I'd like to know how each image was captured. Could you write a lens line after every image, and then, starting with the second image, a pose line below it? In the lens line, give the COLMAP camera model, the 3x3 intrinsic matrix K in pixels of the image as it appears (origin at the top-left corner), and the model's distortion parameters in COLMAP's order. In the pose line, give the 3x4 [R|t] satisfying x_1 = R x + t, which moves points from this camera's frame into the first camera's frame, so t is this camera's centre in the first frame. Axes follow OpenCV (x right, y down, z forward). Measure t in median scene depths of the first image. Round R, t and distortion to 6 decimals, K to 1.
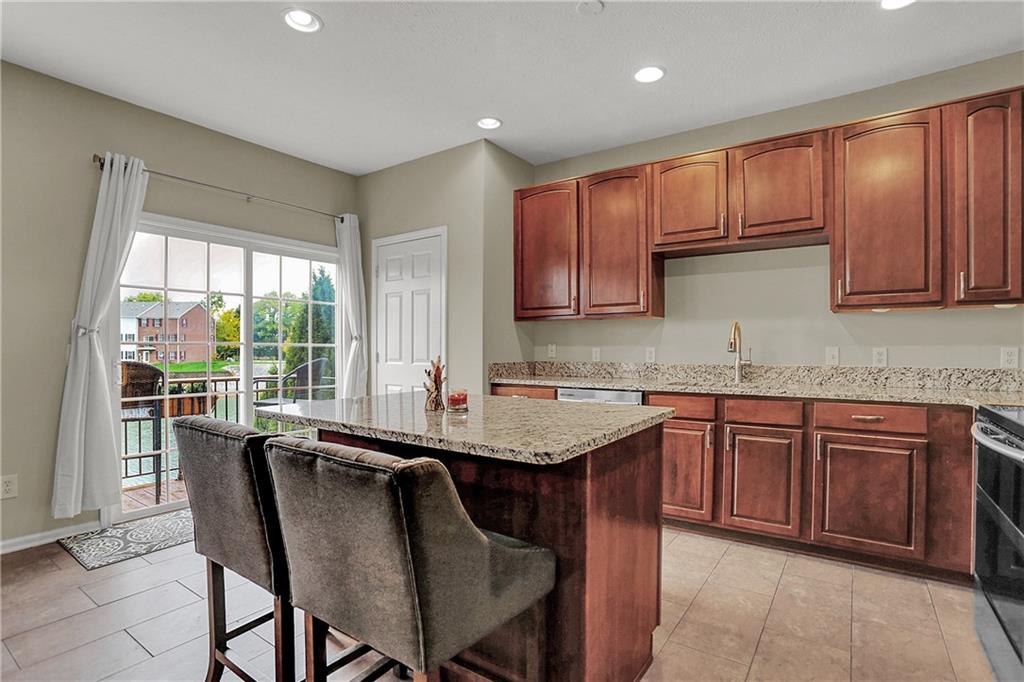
lens RADIAL K [[509.7, 0, 506.7], [0, 509.7, 342.1], [0, 0, 1]] dist [-0.056452, 0.027082]
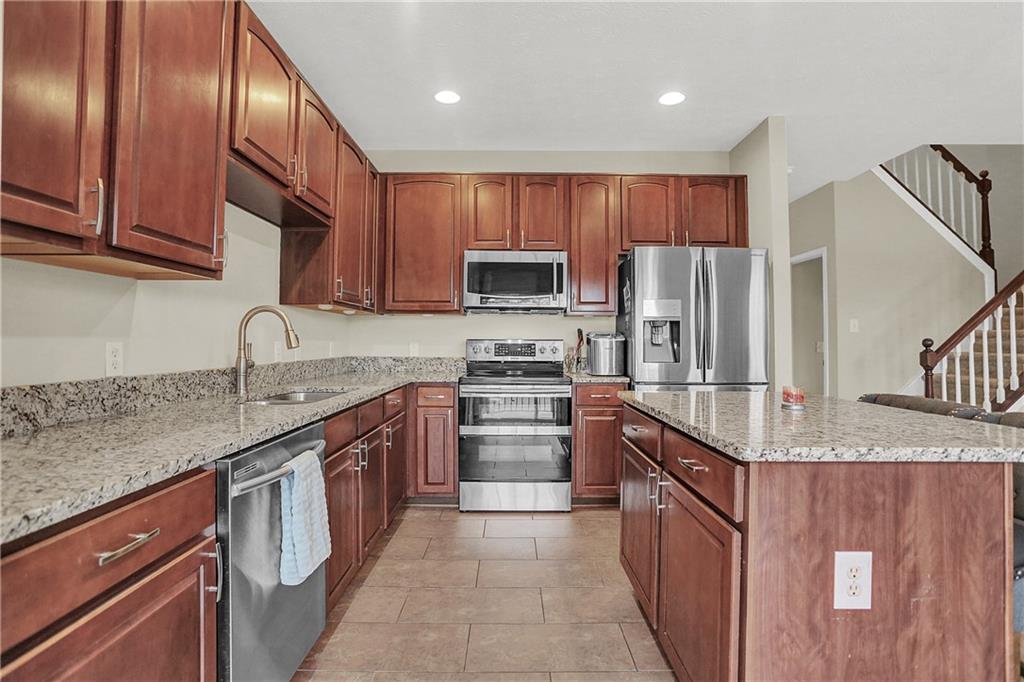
lens RADIAL K [[505.1, 0, 511.4], [0, 505.1, 328.8], [0, 0, 1]] dist [-0.060564, 0.026930]
pose [[-0.578593, 0.021166, 0.815342, -0.300983], [-0.010379, 0.999391, -0.033309, 0.011378], [-0.815550, -0.027735, -0.578021, 1.094135]]
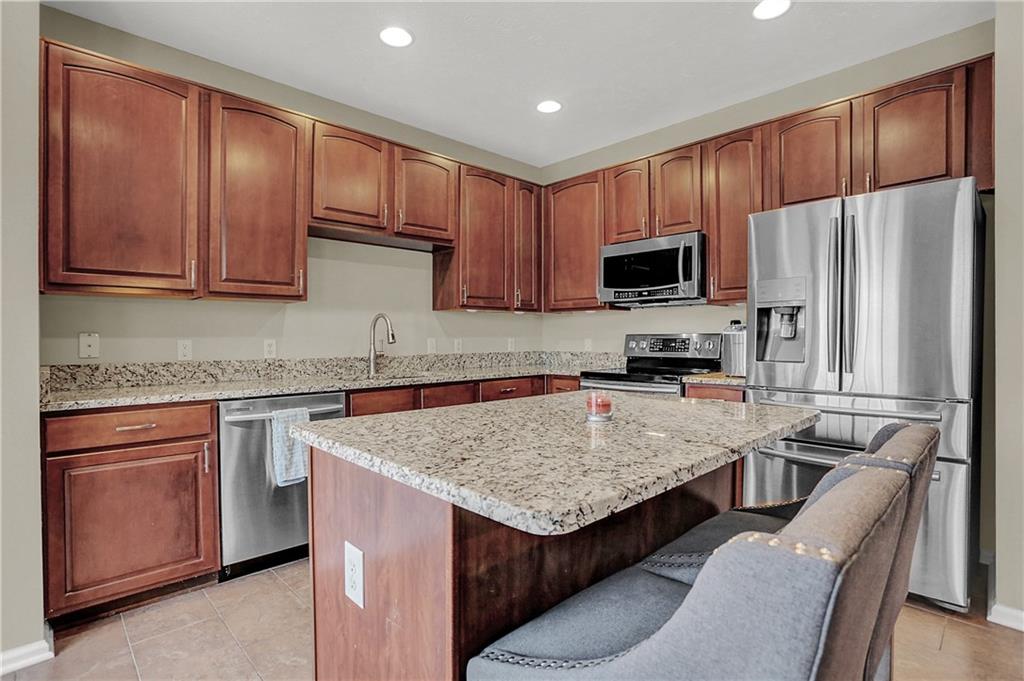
lens RADIAL K [[509.7, 0, 506.7], [0, 509.7, 341.6], [0, 0, 1]] dist [-0.056452, 0.027082]
pose [[0.198138, -0.005369, 0.980159, -0.479155], [-0.005089, 0.999966, 0.006507, 0.007884], [-0.980161, -0.006277, 0.198104, 0.538706]]
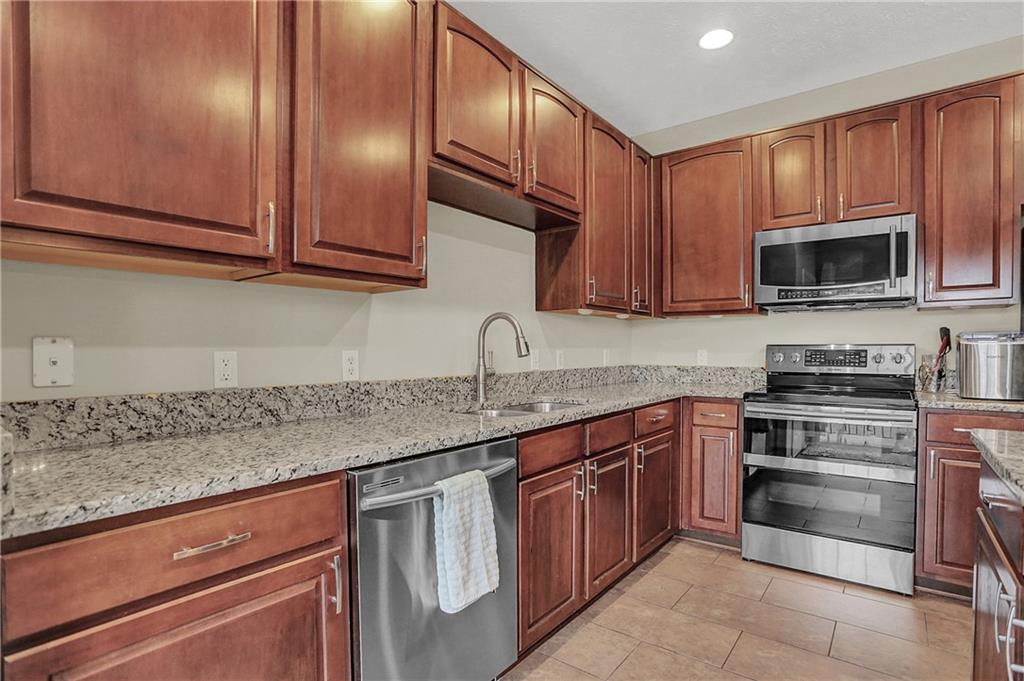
lens RADIAL K [[515.4, 0, 514.3], [0, 515.4, 357.0], [0, 0, 1]] dist [-0.076629, 0.036568]
pose [[0.040268, -0.013355, 0.999100, -0.238977], [-0.006245, 0.999888, 0.013617, 0.010481], [-0.999169, -0.006788, 0.040181, 0.928651]]
